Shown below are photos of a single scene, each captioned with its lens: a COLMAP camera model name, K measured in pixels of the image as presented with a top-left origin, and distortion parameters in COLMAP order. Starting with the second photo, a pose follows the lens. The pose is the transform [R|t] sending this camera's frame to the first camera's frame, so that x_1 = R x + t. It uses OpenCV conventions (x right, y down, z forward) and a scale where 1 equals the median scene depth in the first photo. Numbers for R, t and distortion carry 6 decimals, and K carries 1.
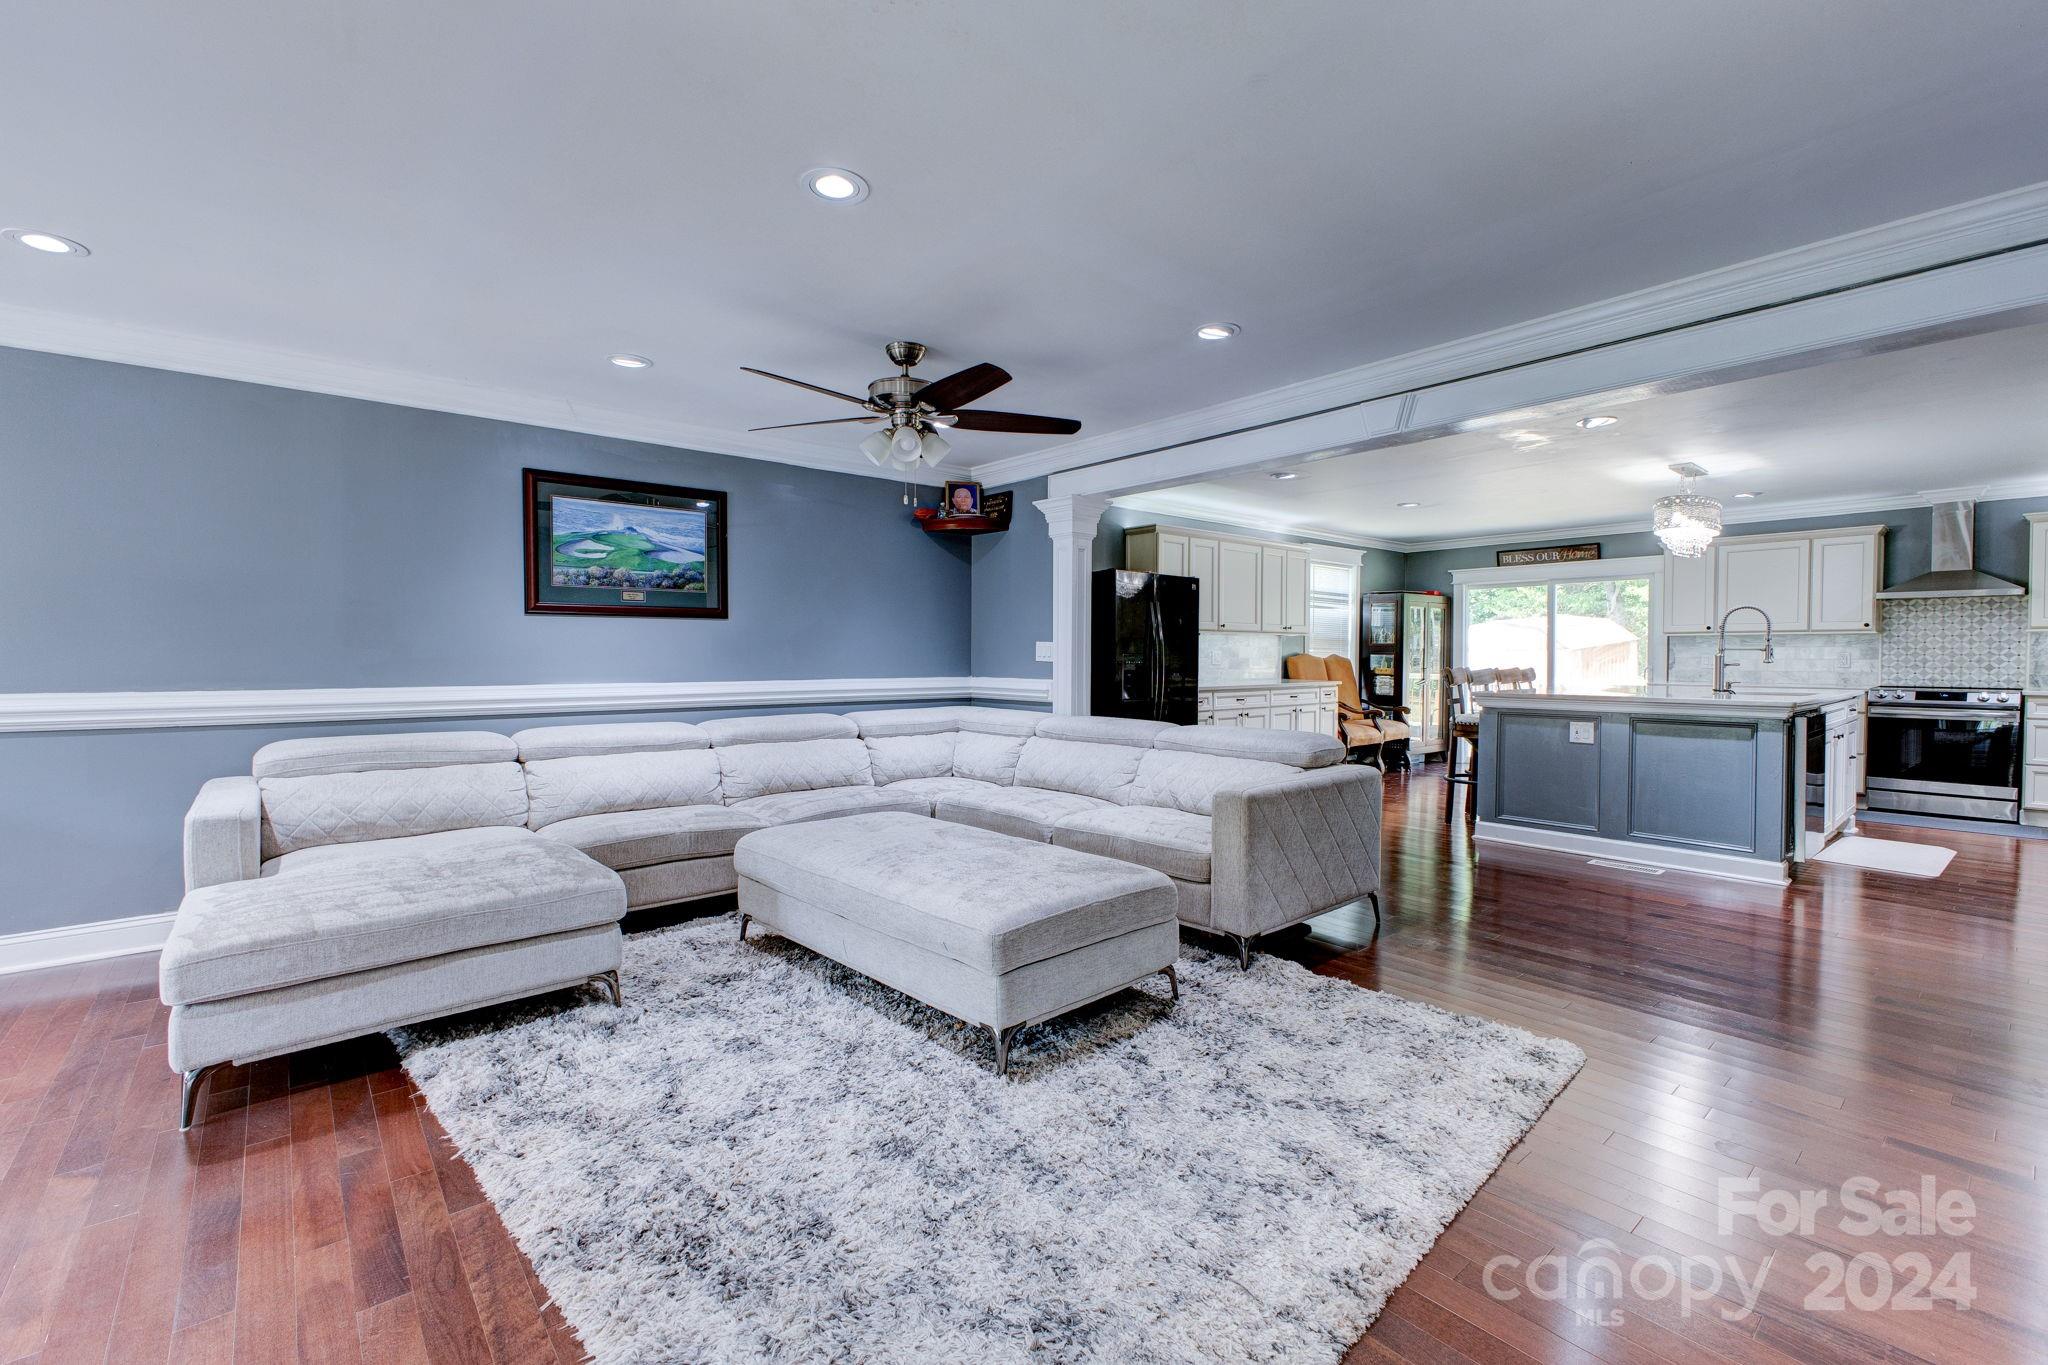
lens RADIAL K [[893.4, 0, 1016.5], [0, 893.4, 678.2], [0, 0, 1]] dist [0.000952, -0.000033]
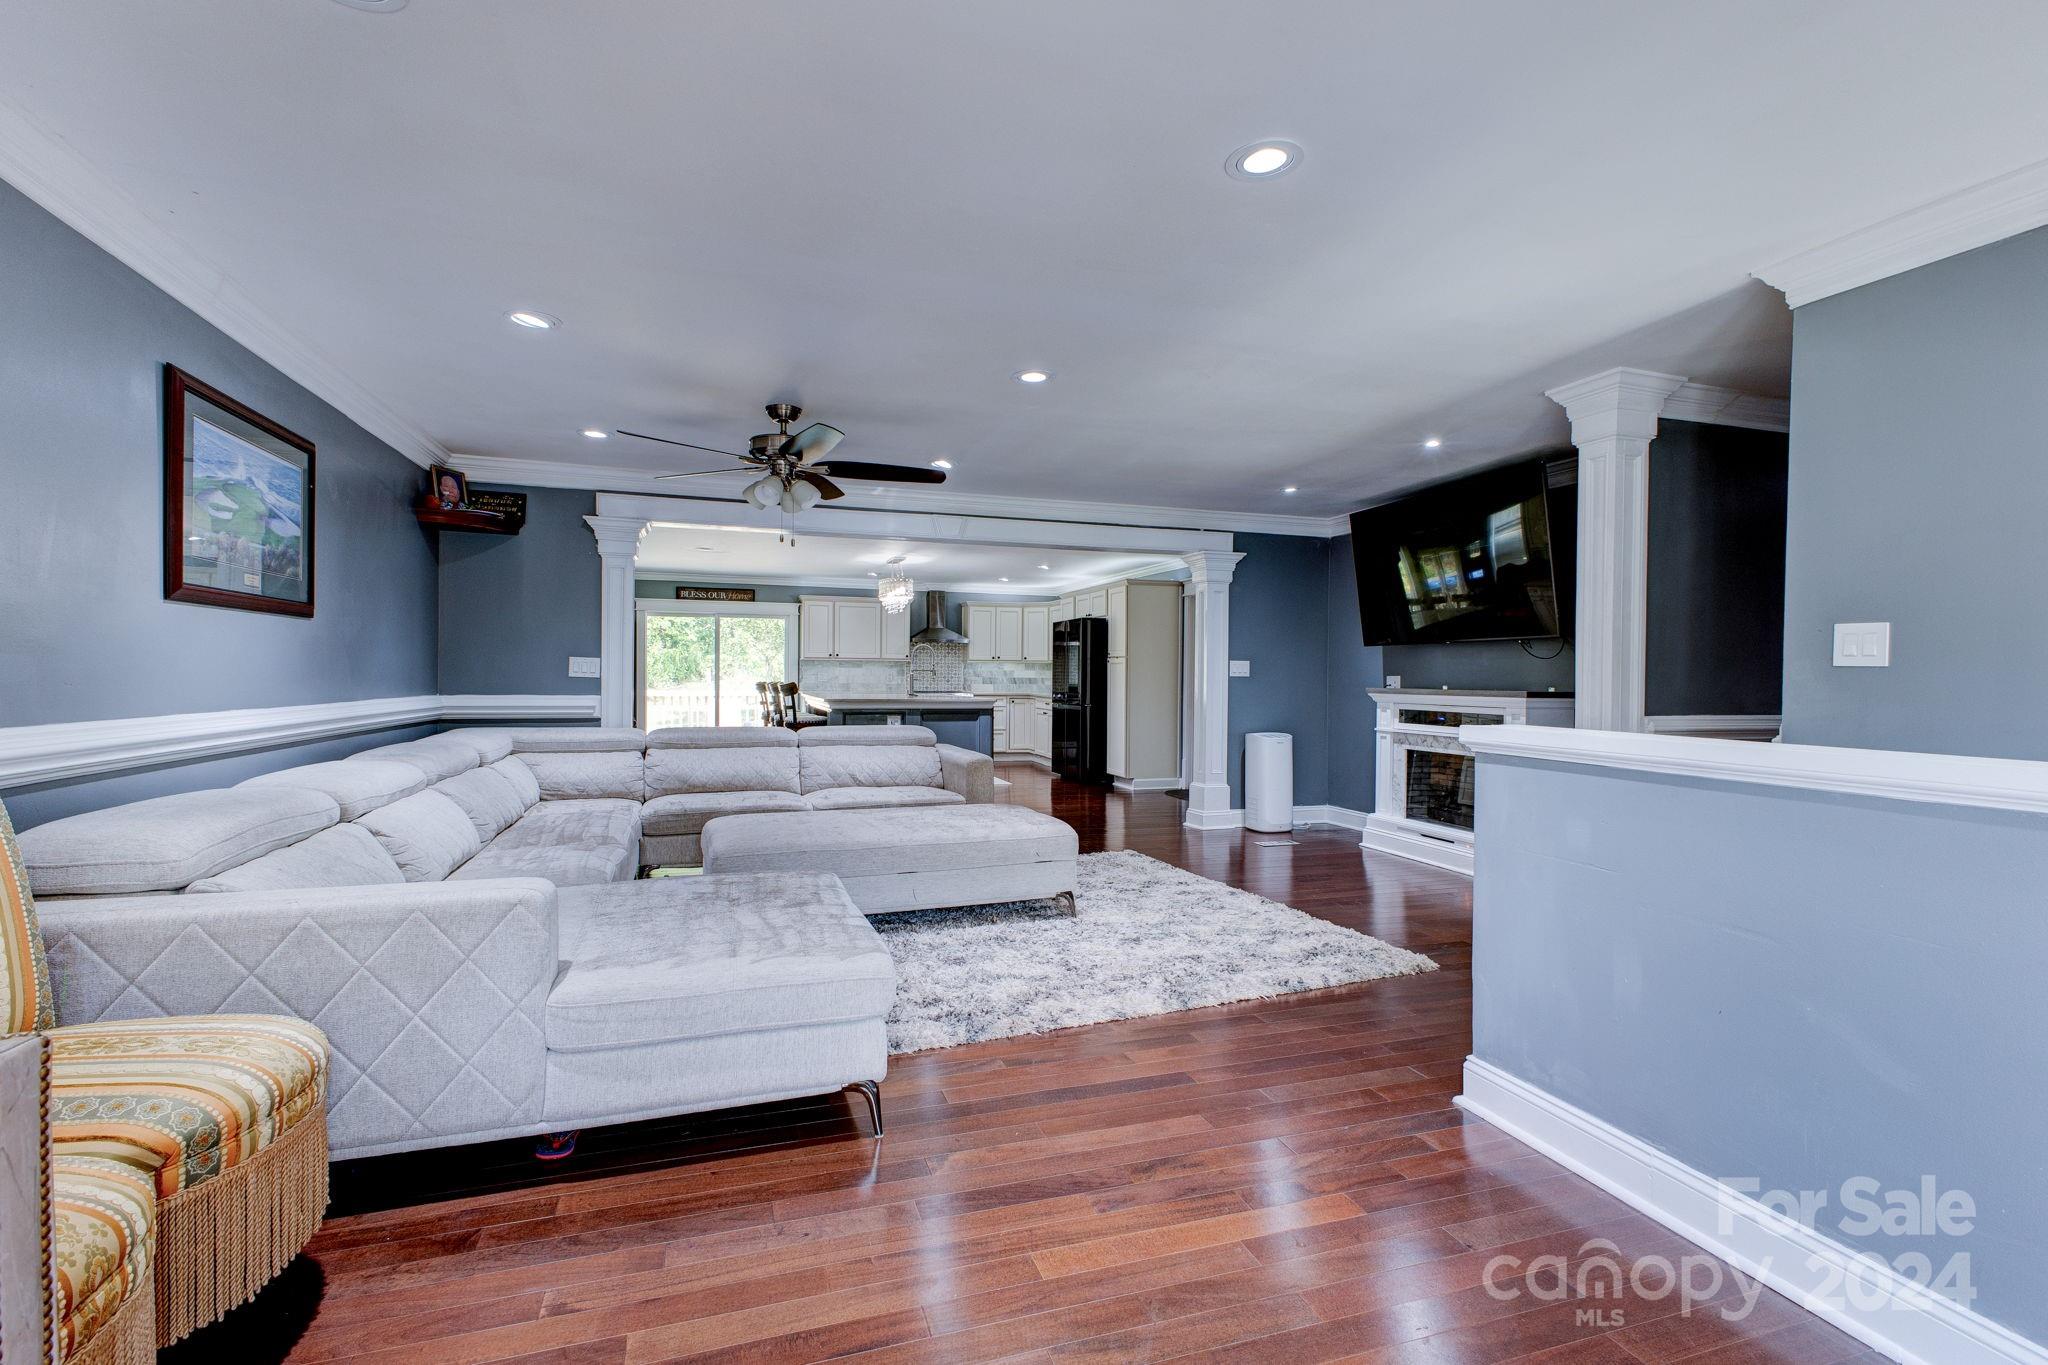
lens RADIAL K [[893.4, 0, 1016.5], [0, 893.4, 678.2], [0, 0, 1]] dist [0.000952, -0.000033]
pose [[0.394085, -0.000039, 0.919074, -0.765122], [0.016460, 0.999840, -0.007015, -0.003153], [-0.918927, 0.017893, 0.394022, 0.190539]]
